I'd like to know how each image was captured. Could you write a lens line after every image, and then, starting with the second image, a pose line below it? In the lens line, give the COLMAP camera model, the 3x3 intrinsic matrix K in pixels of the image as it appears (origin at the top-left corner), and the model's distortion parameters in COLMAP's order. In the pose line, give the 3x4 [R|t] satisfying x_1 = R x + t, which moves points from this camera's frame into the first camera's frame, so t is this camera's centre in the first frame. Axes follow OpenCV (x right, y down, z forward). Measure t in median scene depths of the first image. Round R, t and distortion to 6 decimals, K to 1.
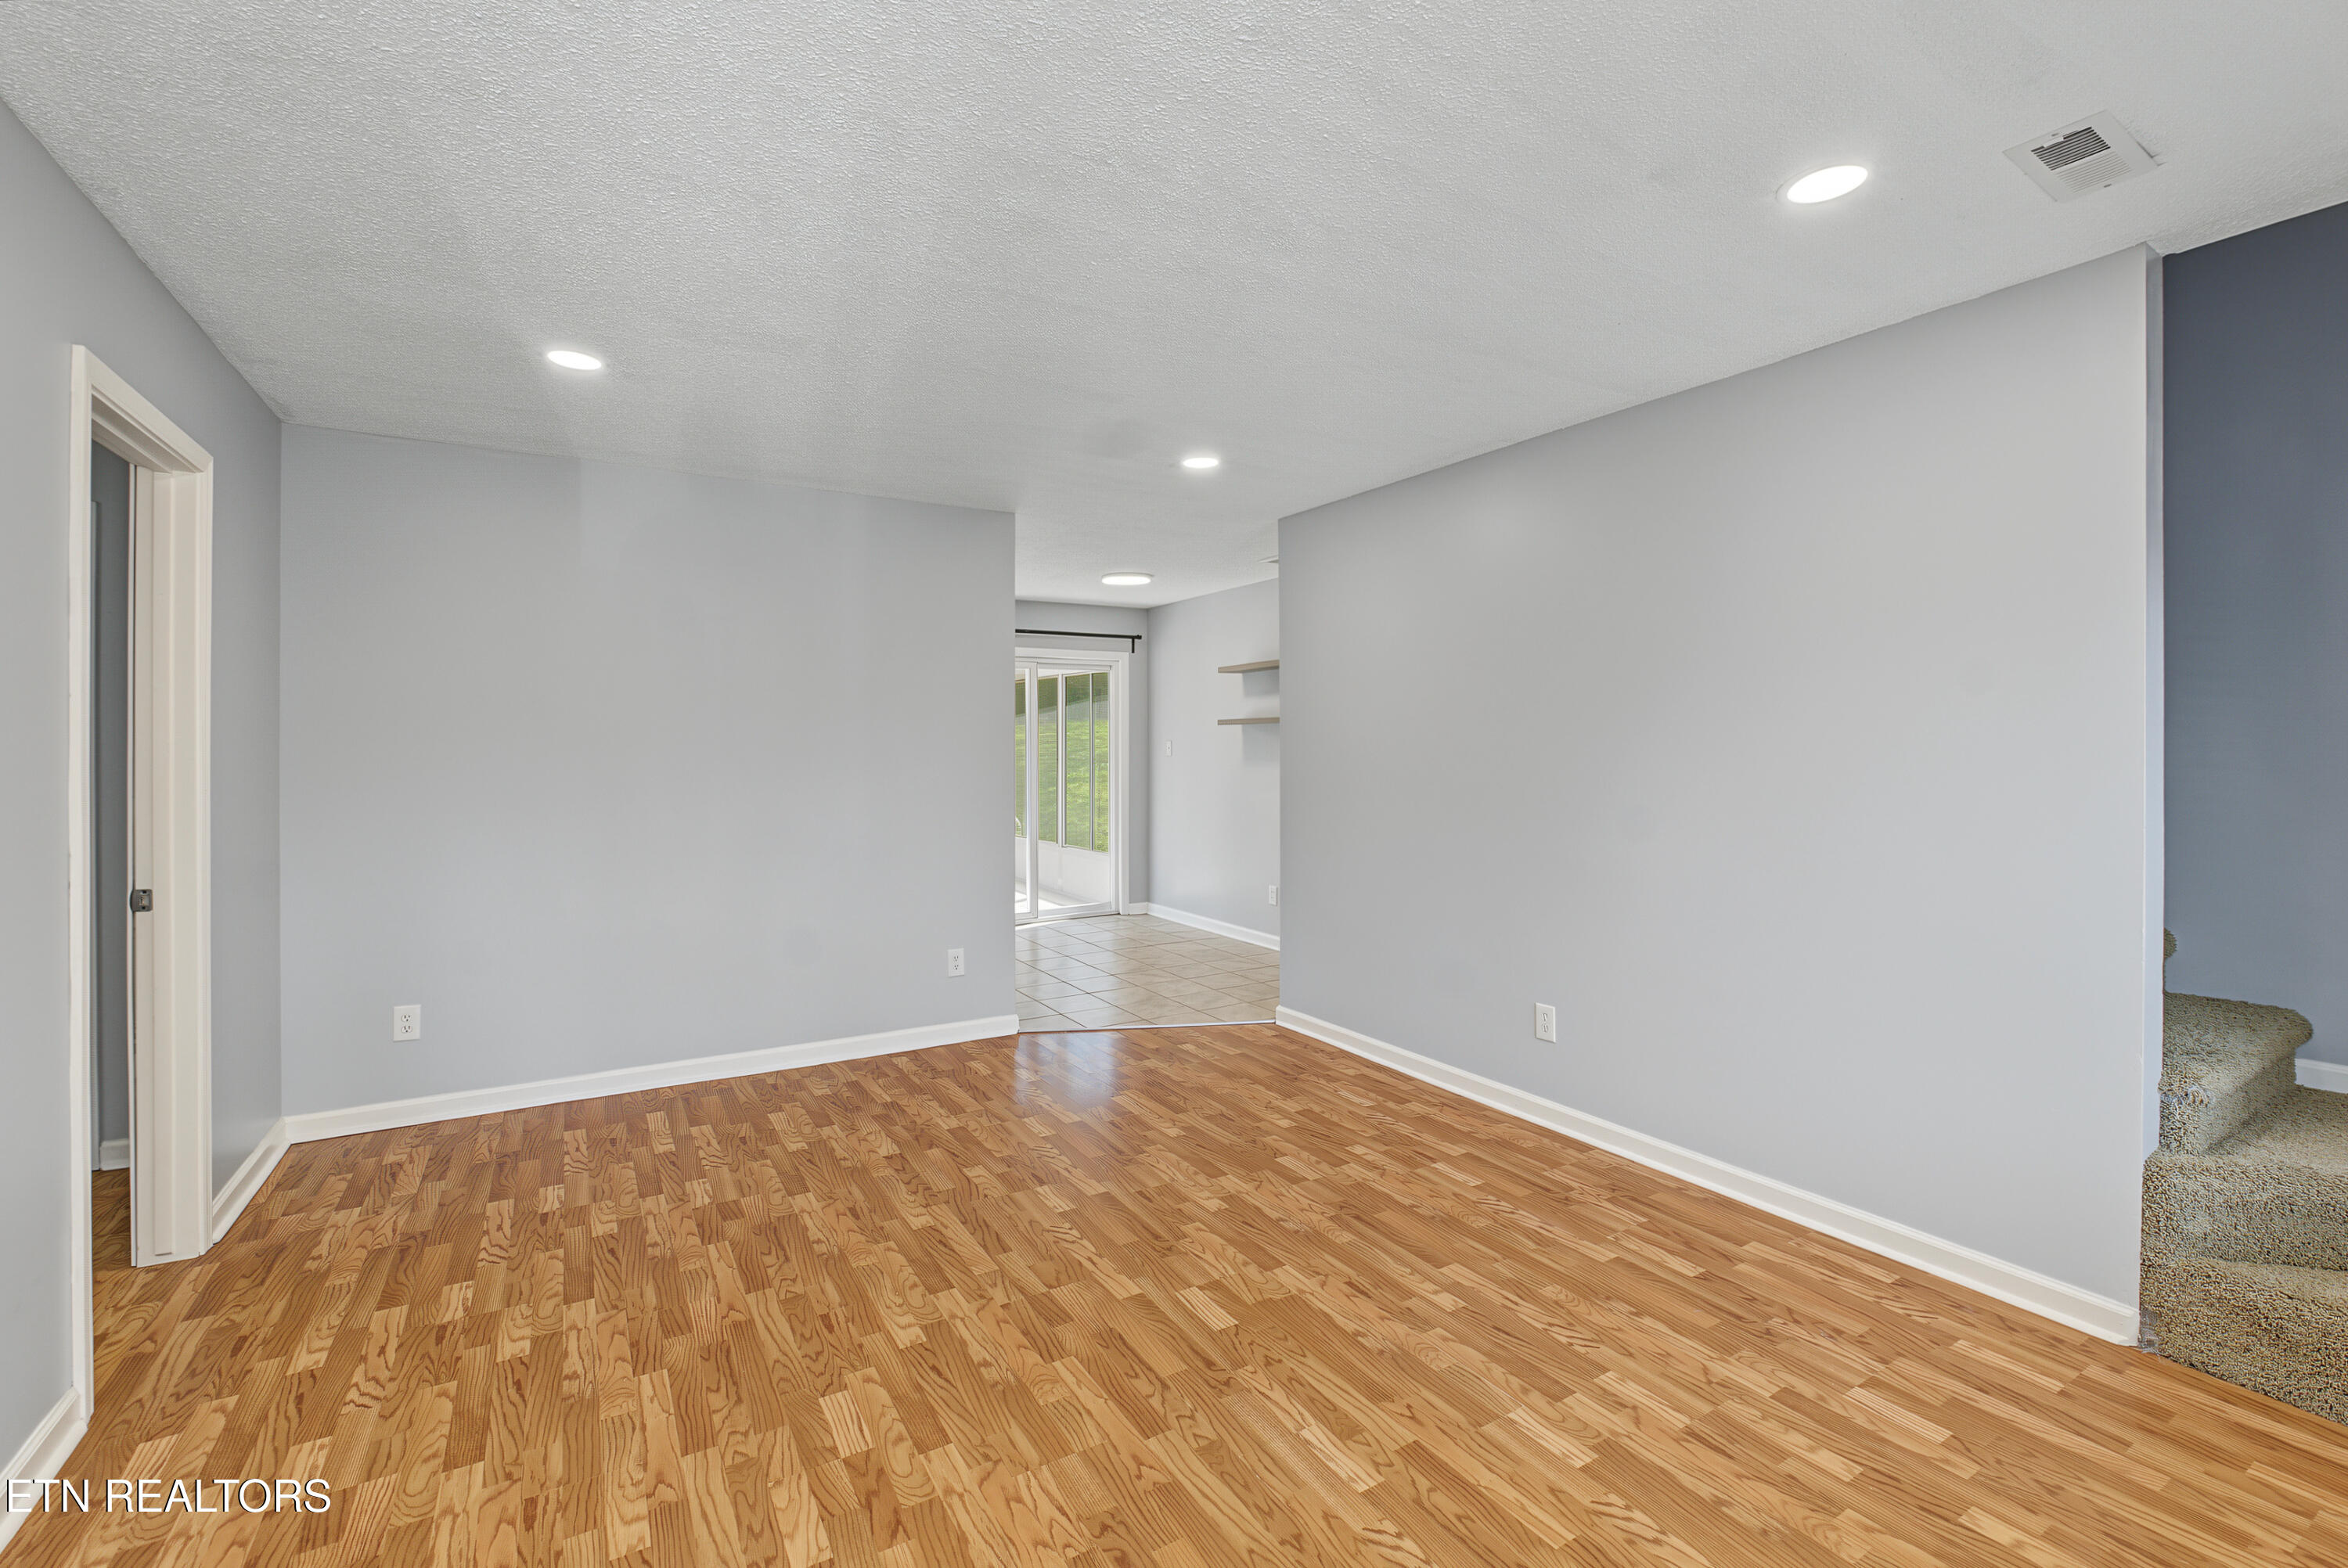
lens RADIAL K [[1001.6, 0, 1162.1], [0, 1001.6, 762.4], [0, 0, 1]] dist [-0.017176, 0.001923]
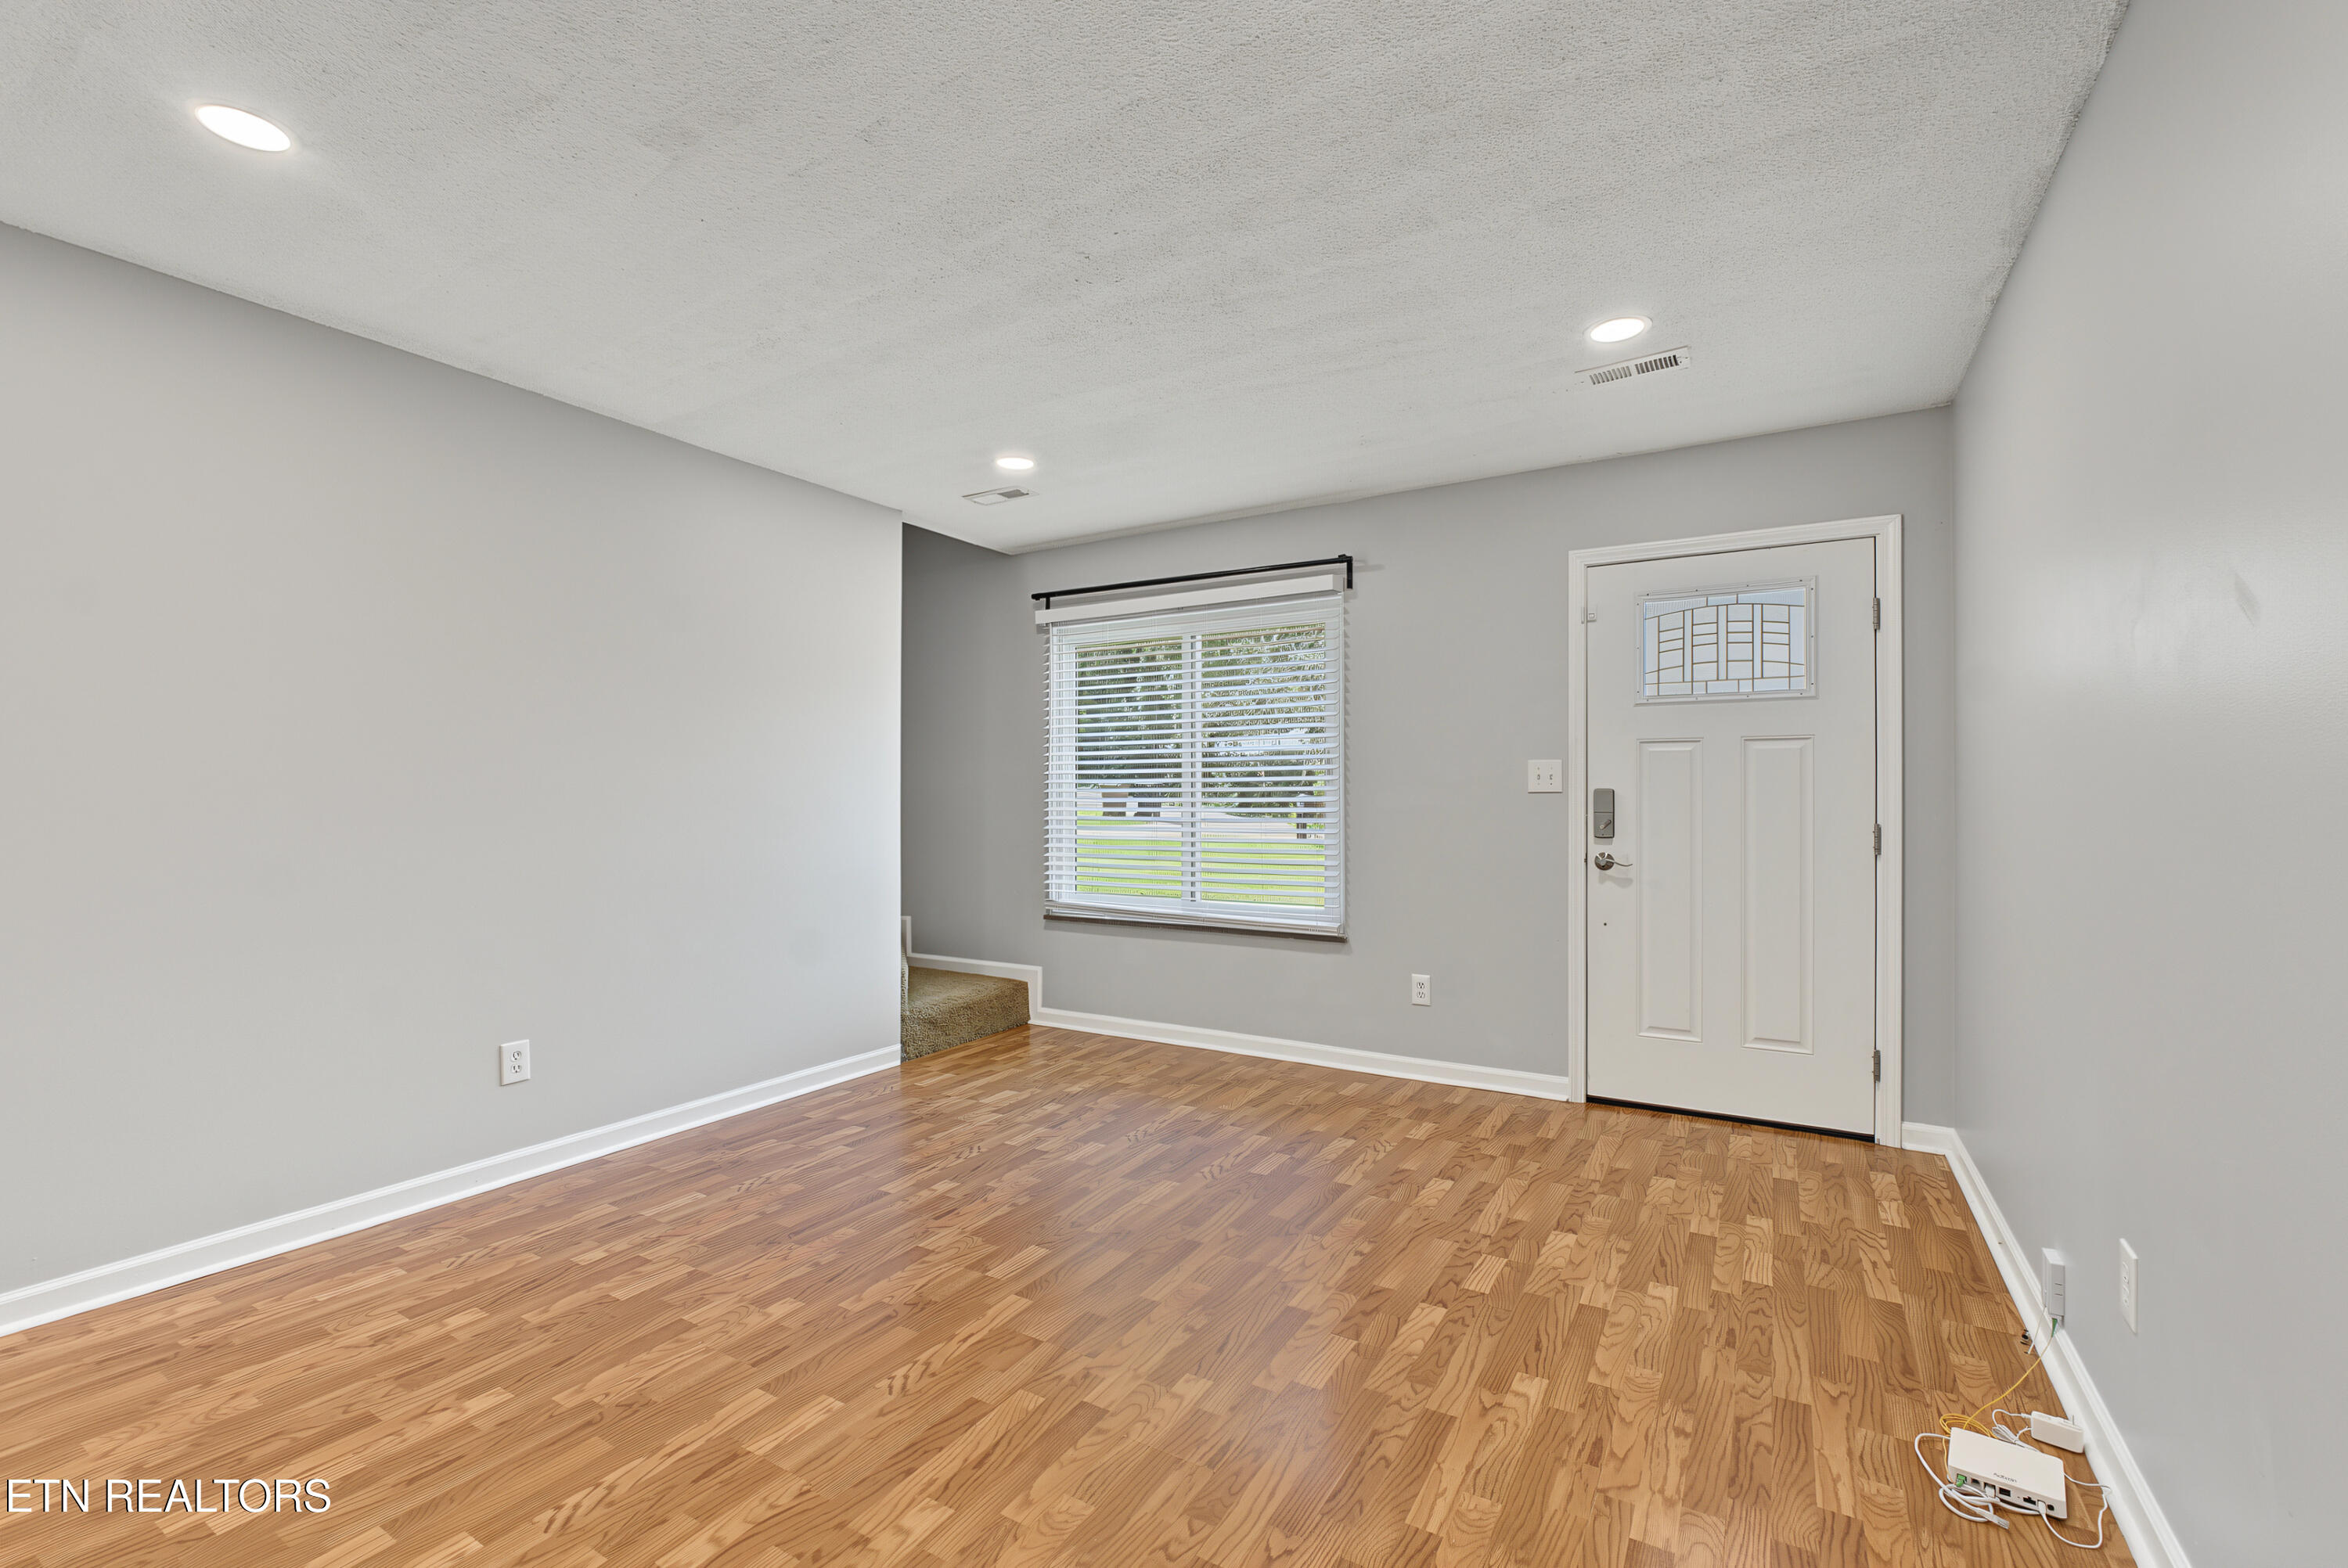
lens RADIAL K [[1001.6, 0, 1177.7], [0, 1001.6, 793.0], [0, 0, 1]] dist [-0.017176, 0.001923]
pose [[-0.476761, 0.002974, 0.879028, -0.949979], [0.011144, 0.999934, 0.002661, 0.045799], [-0.878962, 0.011065, -0.476763, 1.321186]]
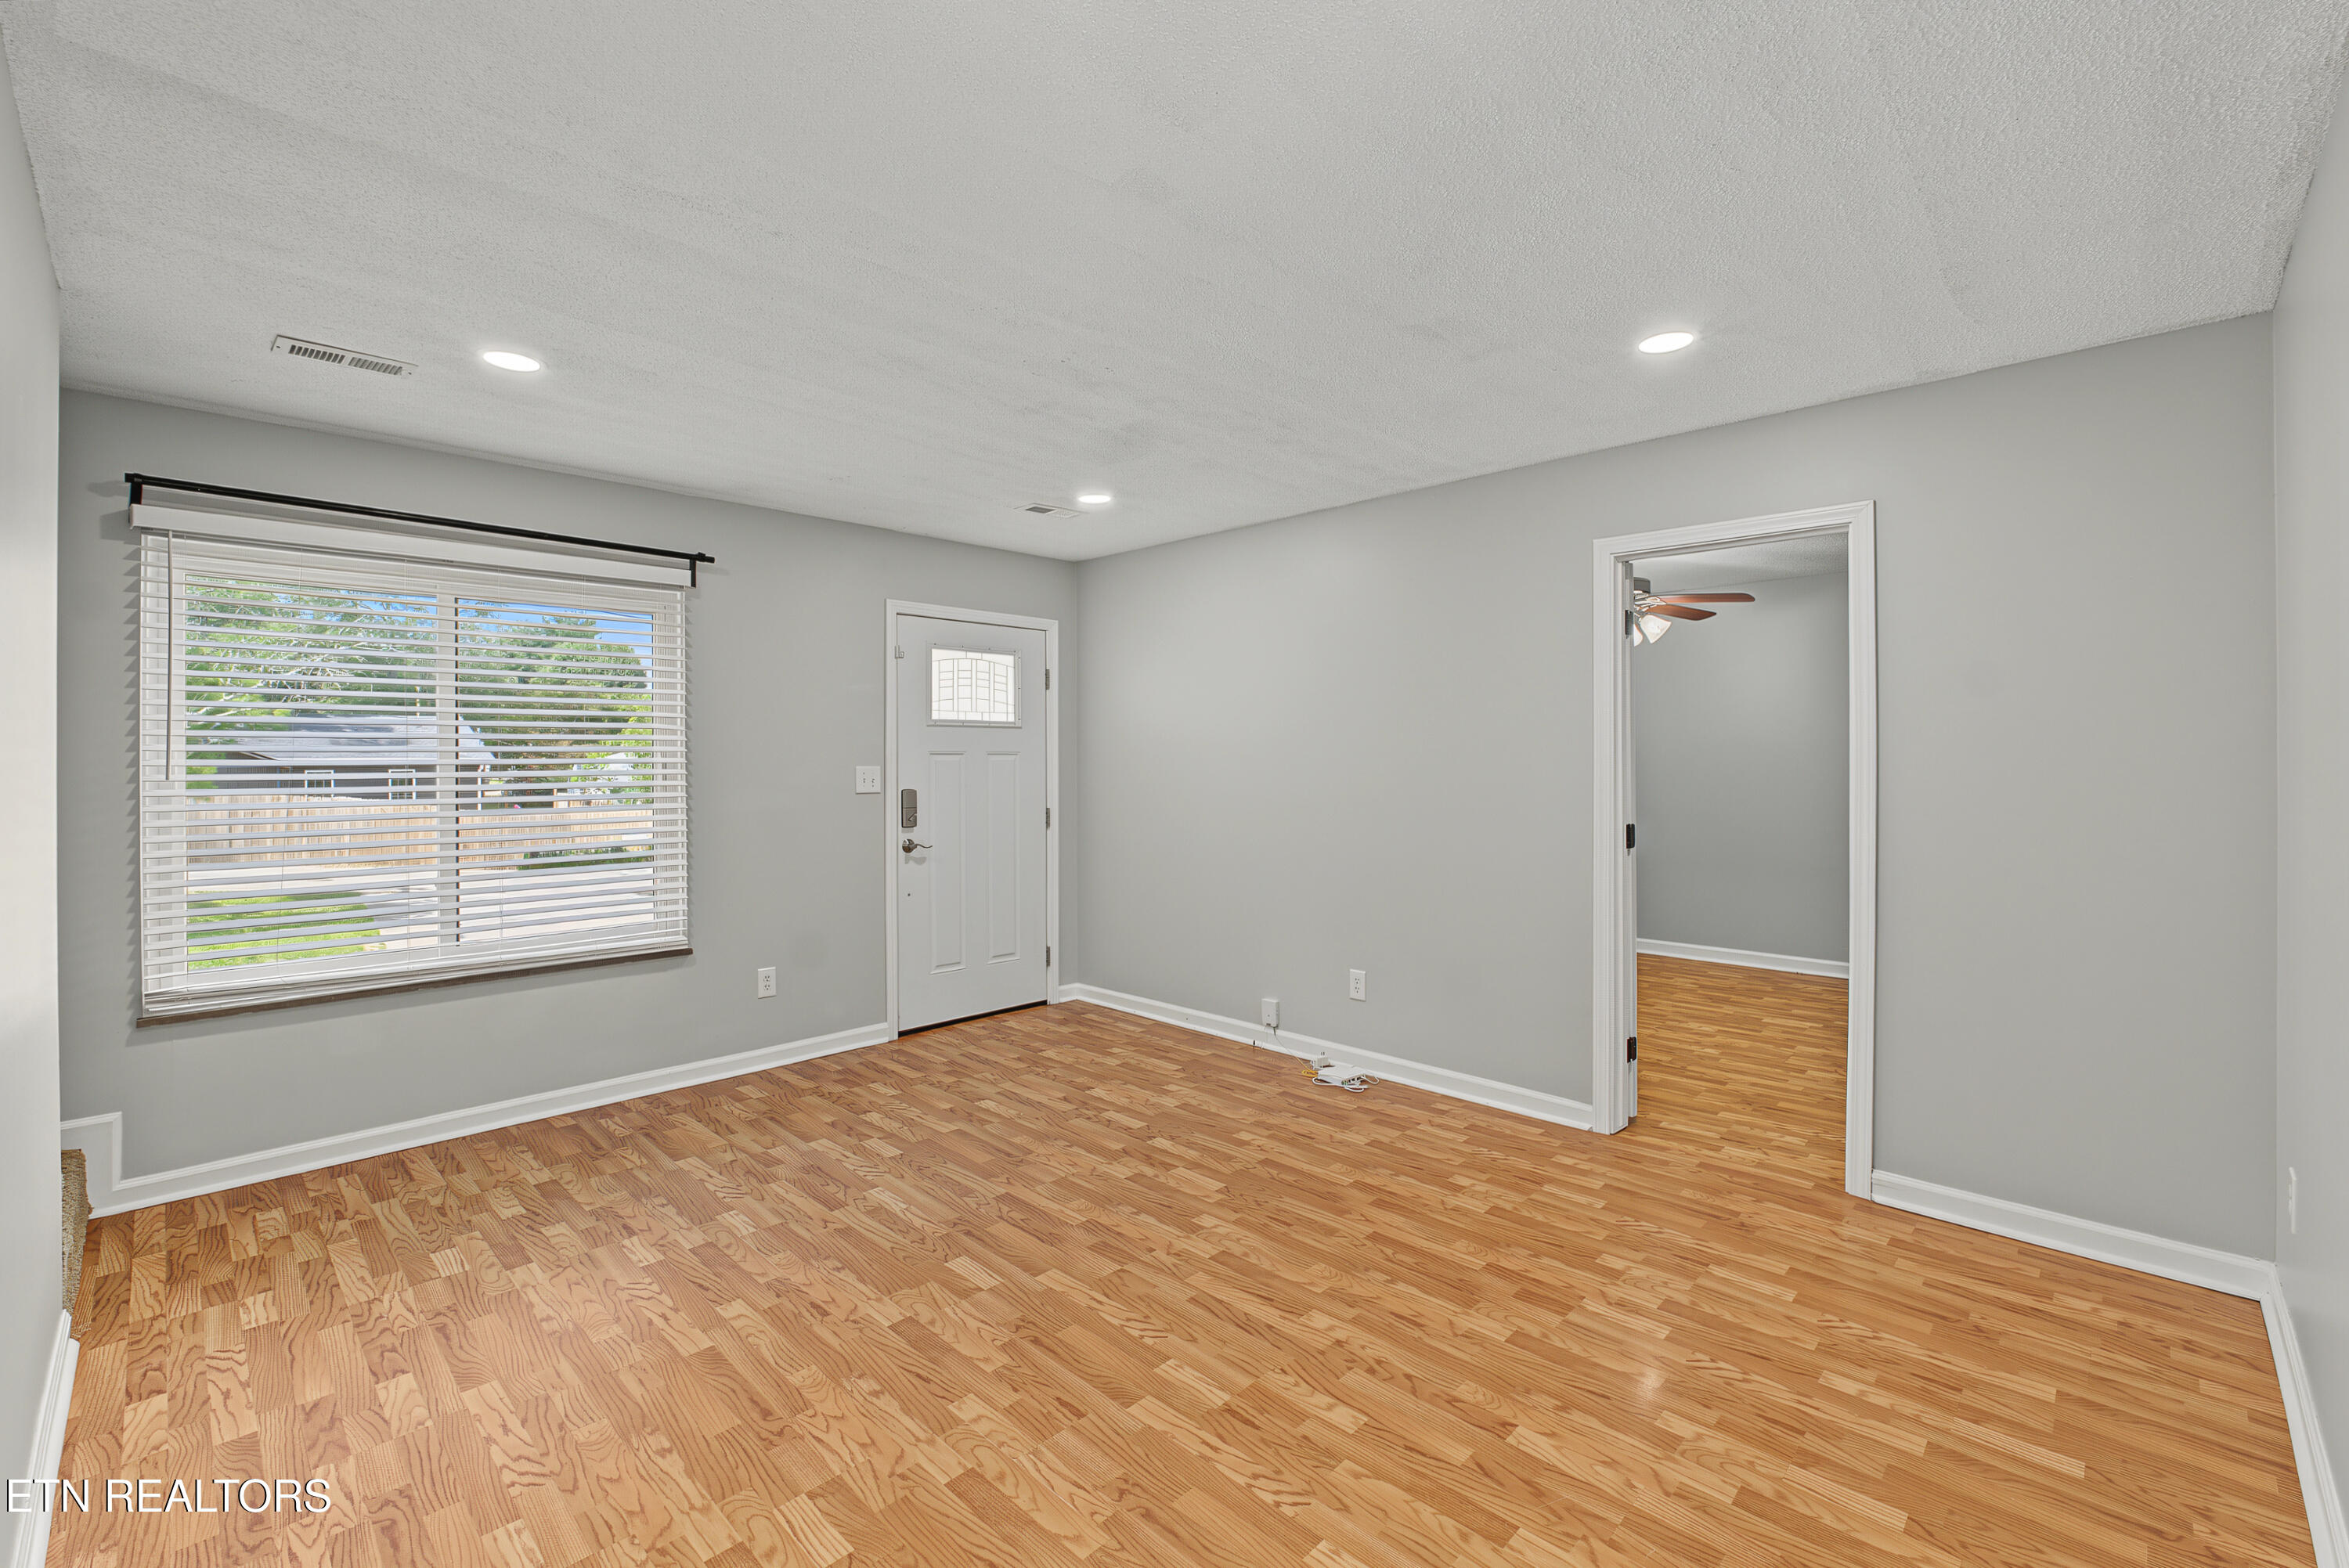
lens RADIAL K [[1002.0, 0, 1162.6], [0, 1002.0, 761.6], [0, 0, 1]] dist [-0.017176, 0.001923]
pose [[-0.968036, 0.004674, -0.250770, 0.112663], [0.001372, 0.999910, 0.013340, -0.030829], [0.250809, 0.012569, -0.967955, 2.063572]]
